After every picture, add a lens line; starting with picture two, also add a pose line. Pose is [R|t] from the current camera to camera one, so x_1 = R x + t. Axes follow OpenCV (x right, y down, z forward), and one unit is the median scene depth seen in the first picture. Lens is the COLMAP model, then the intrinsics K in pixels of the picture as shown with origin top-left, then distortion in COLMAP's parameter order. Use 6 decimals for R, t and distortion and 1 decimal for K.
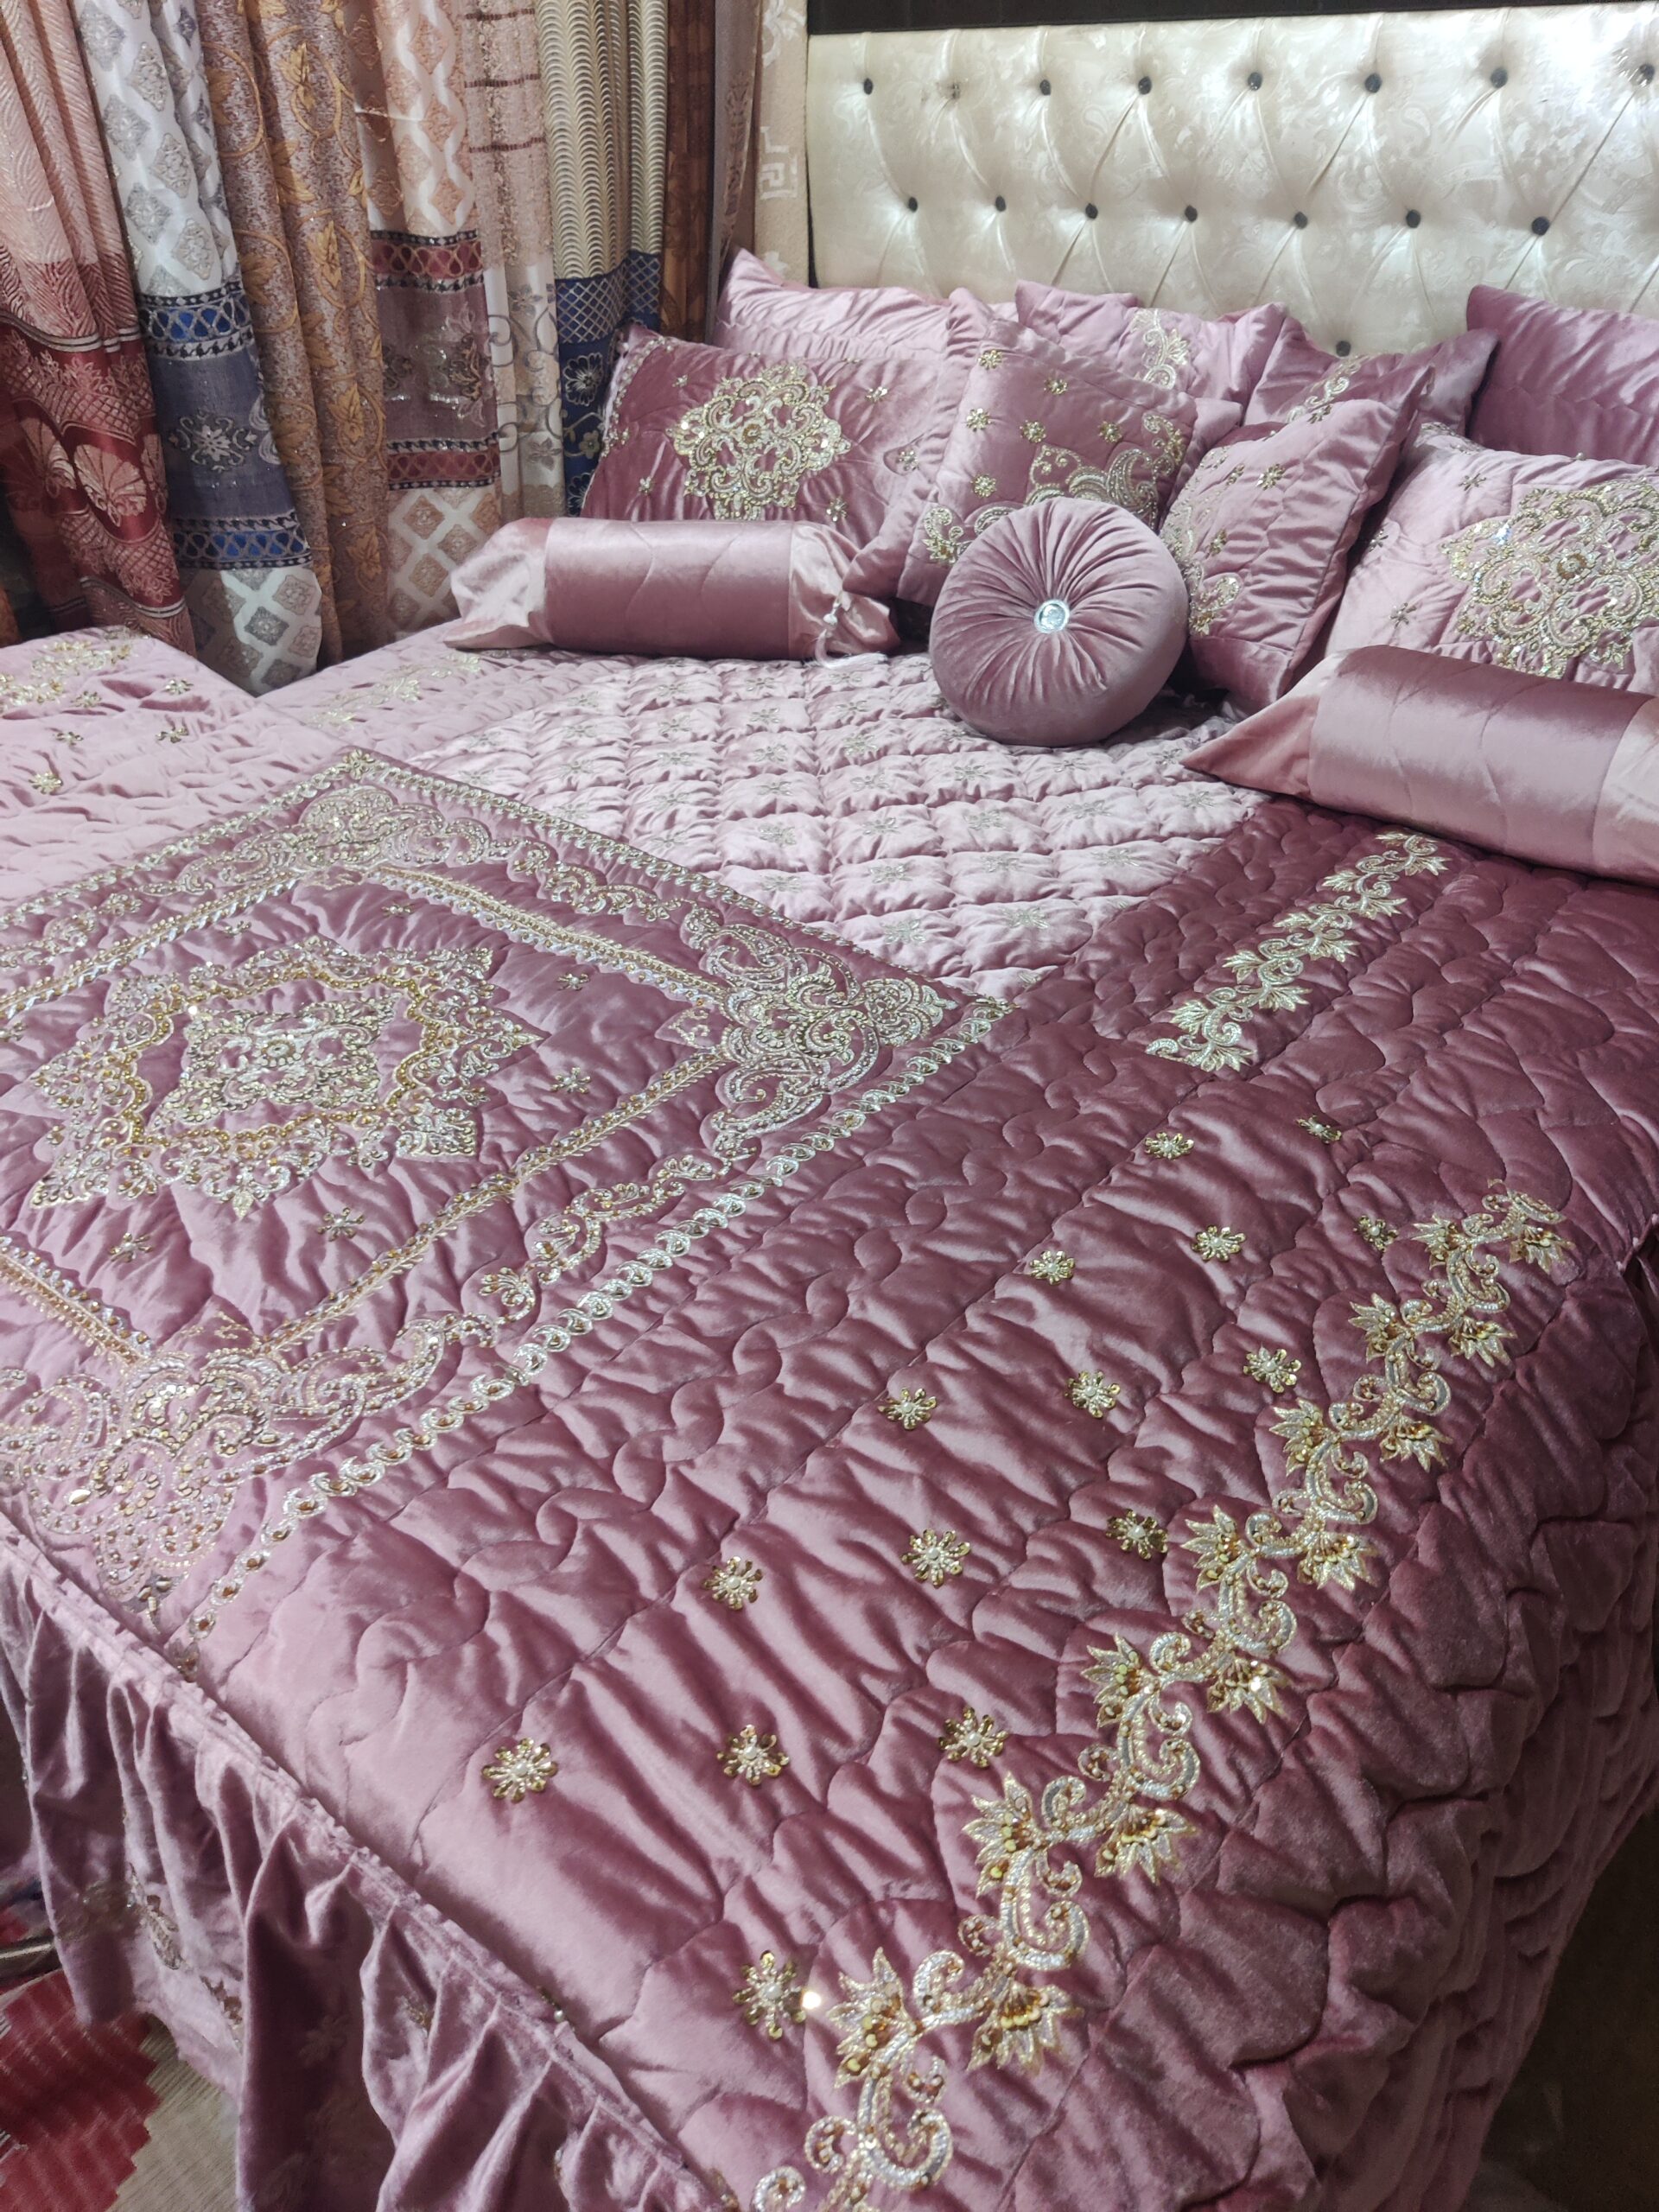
lens RADIAL K [[1707.0, 0, 800.1], [0, 1707.0, 1074.3], [0, 0, 1]] dist [0.004330, -0.027391]
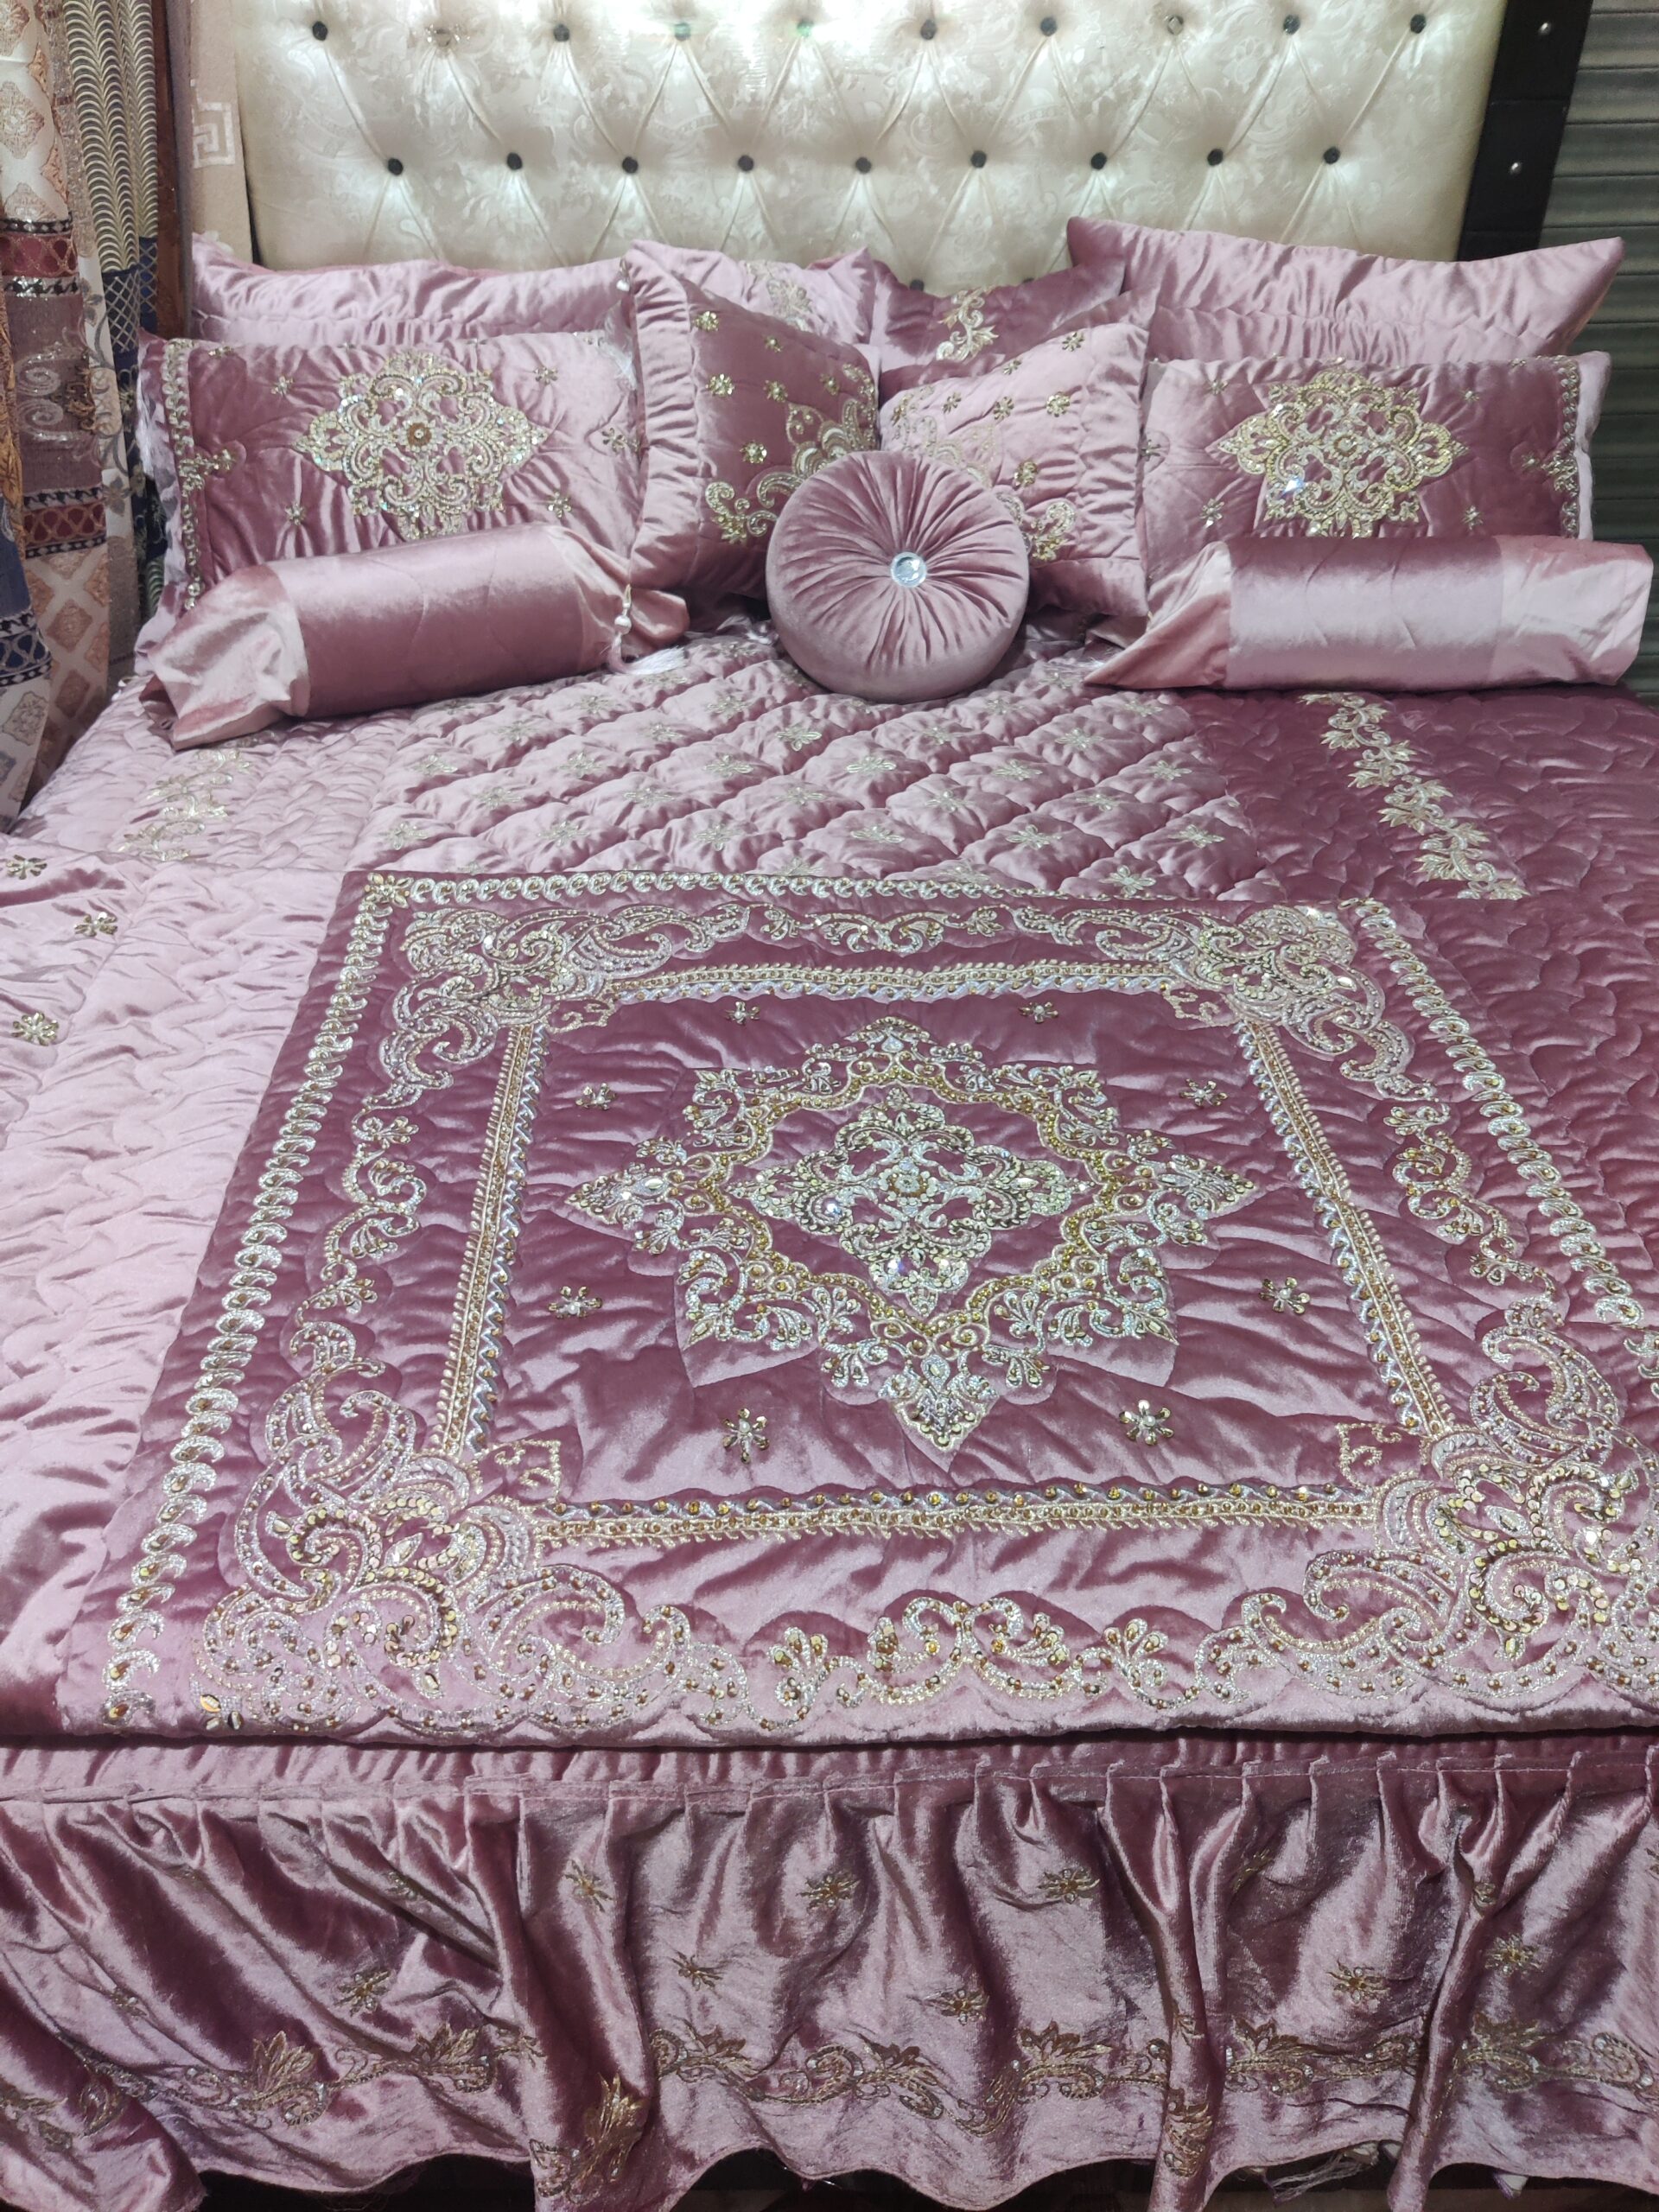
lens RADIAL K [[1707.0, 0, 825.9], [0, 1707.0, 1101.4], [0, 0, 1]] dist [0.004330, -0.027391]
pose [[0.757862, -0.336414, 0.558990, -0.487697], [0.321059, 0.938185, 0.129342, -0.106992], [-0.567949, 0.081445, 0.819024, 0.207397]]
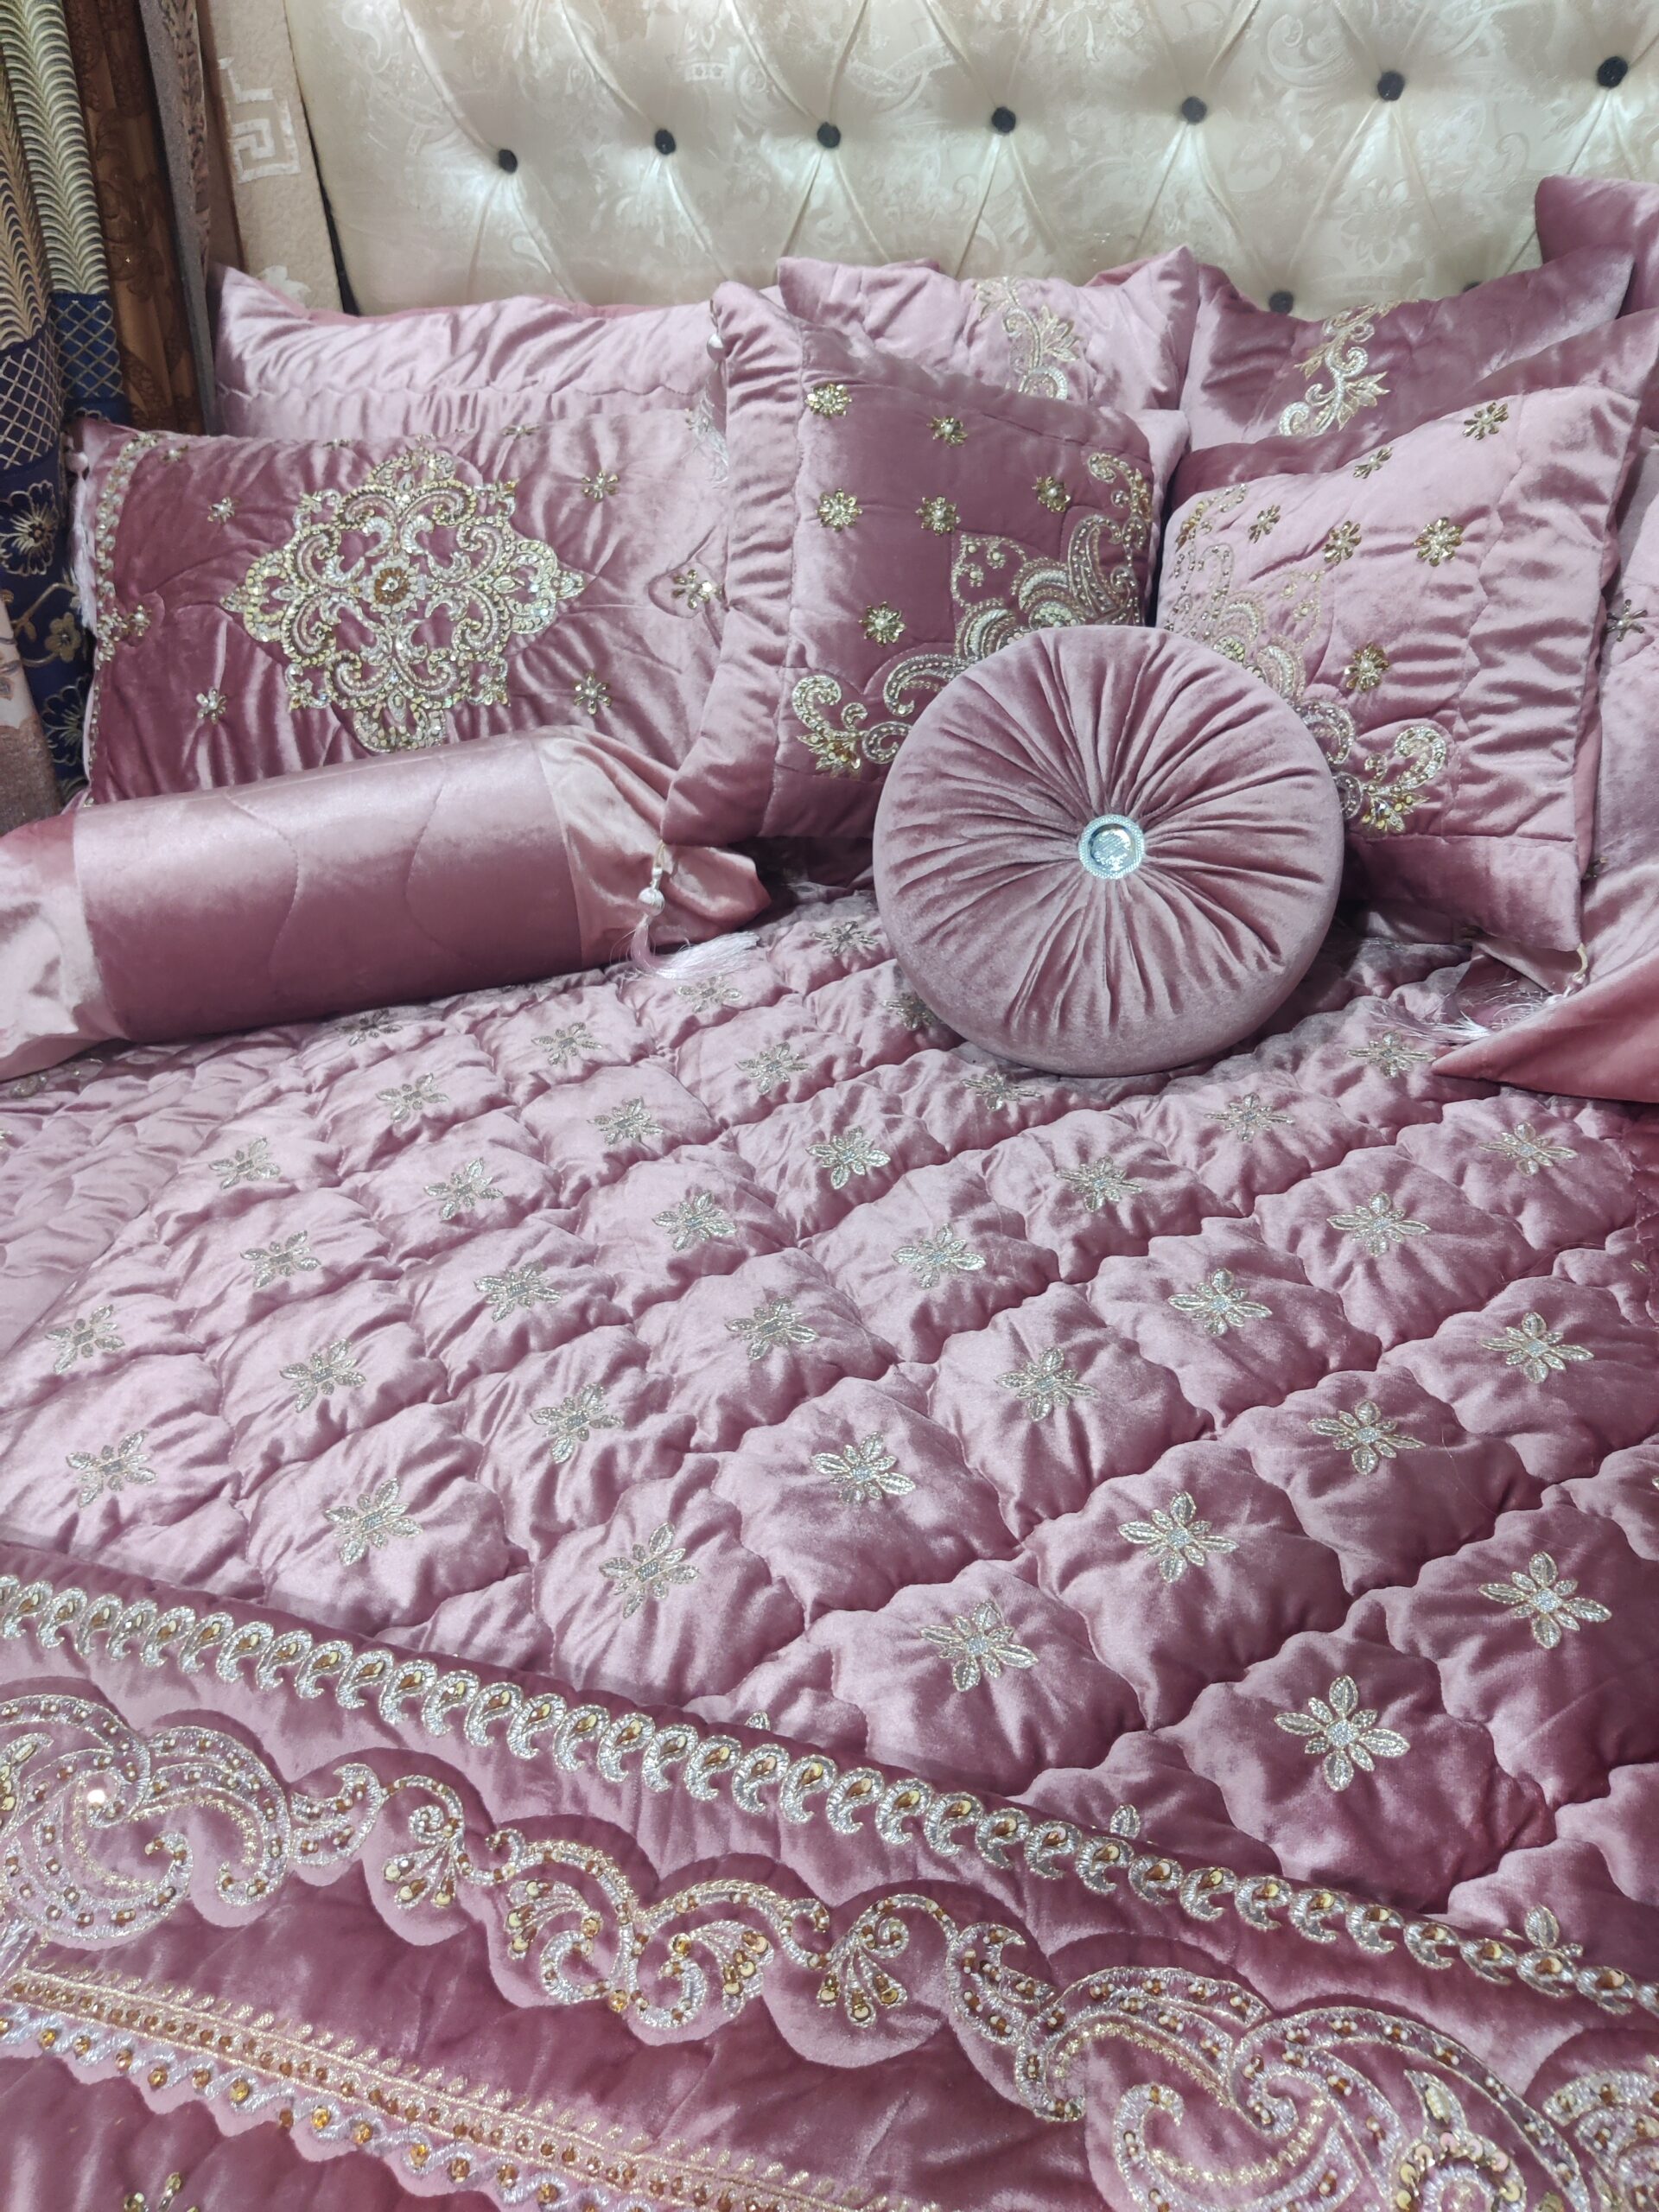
lens RADIAL K [[1707.0, 0, 826.6], [0, 1707.0, 1083.6], [0, 0, 1]] dist [0.004330, -0.027391]
pose [[0.922176, -0.258459, 0.287735, -0.104158], [0.254189, 0.965713, 0.052791, -0.218112], [-0.291513, 0.024456, 0.956254, 0.440301]]
